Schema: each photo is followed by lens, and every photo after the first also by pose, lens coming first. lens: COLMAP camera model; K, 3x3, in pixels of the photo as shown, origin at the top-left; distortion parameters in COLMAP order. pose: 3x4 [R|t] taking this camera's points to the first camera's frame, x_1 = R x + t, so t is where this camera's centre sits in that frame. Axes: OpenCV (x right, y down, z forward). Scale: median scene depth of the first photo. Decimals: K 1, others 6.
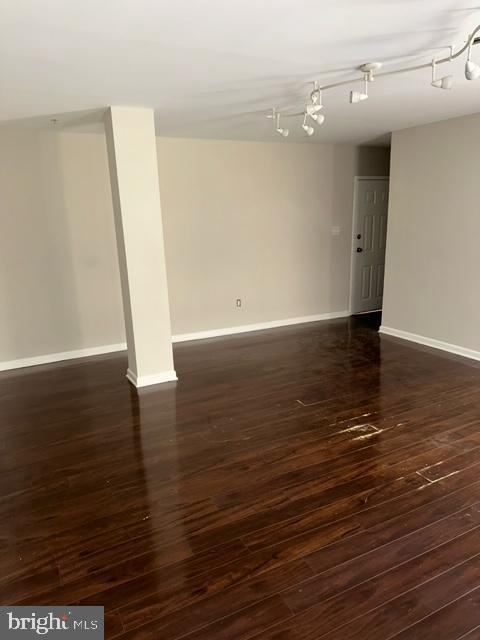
lens RADIAL K [[447.9, 0, 239.6], [0, 447.9, 320.3], [0, 0, 1]] dist [0.021648, -0.027370]
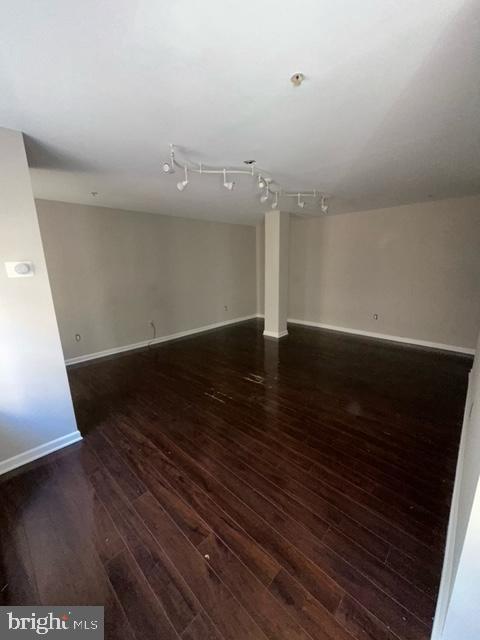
lens RADIAL K [[254.1, 0, 240.0], [0, 254.1, 319.4], [0, 0, 1]] dist [-0.008627, 0.000272]
pose [[0.339759, 0.236129, -0.910388, 1.180046], [-0.209169, 0.962699, 0.171635, -0.156749], [0.916958, 0.132110, 0.376476, 0.537674]]
